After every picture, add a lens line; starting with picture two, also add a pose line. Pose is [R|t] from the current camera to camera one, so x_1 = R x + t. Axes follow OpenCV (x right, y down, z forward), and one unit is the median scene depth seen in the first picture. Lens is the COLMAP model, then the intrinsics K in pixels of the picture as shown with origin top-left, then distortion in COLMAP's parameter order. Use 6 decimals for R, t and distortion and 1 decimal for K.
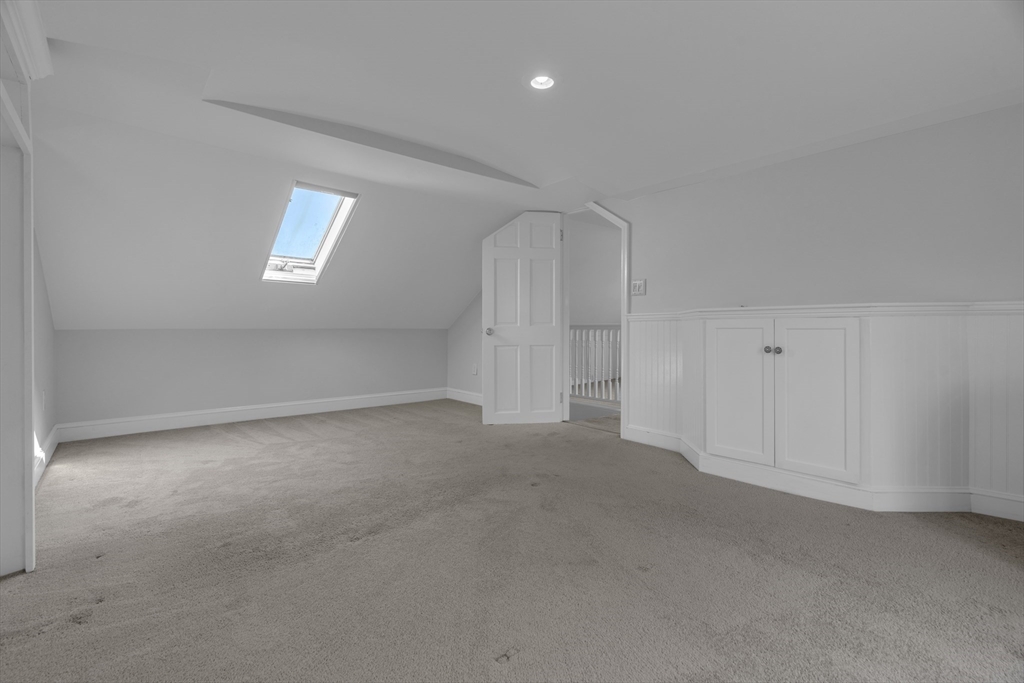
lens RADIAL K [[471.5, 0, 512.0], [0, 471.5, 341.5], [0, 0, 1]] dist [-0.001040, 0.000112]
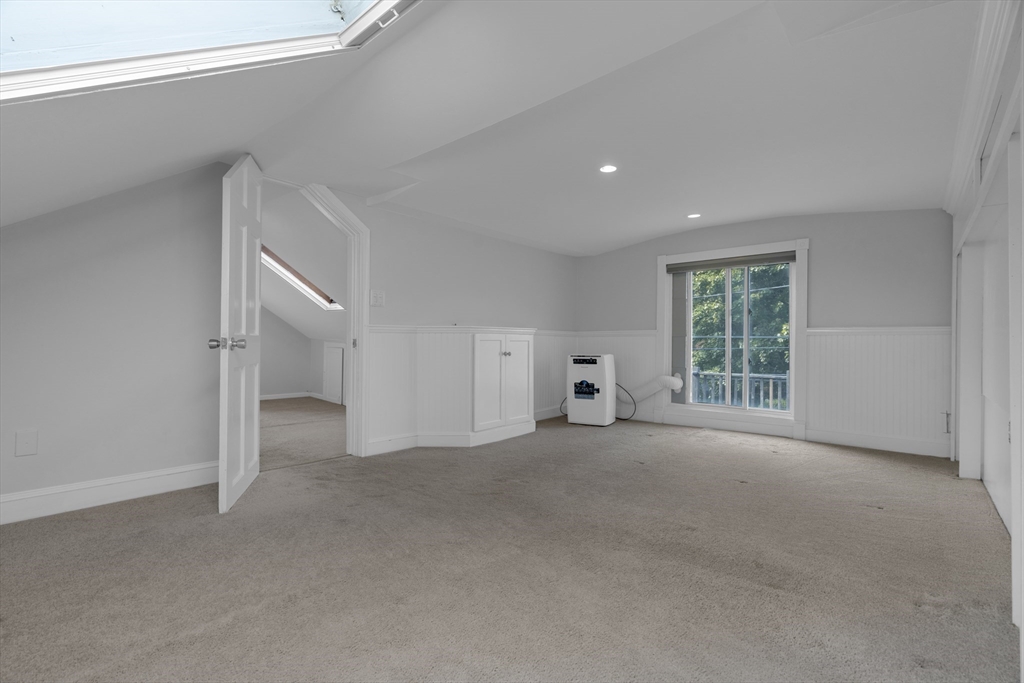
lens RADIAL K [[471.5, 0, 512.0], [0, 471.5, 341.5], [0, 0, 1]] dist [-0.001040, 0.000112]
pose [[-0.132757, 0.001450, 0.991148, -0.959129], [0.018070, 0.999836, 0.000957, -0.023213], [-0.990984, 0.018037, -0.132761, 1.082443]]
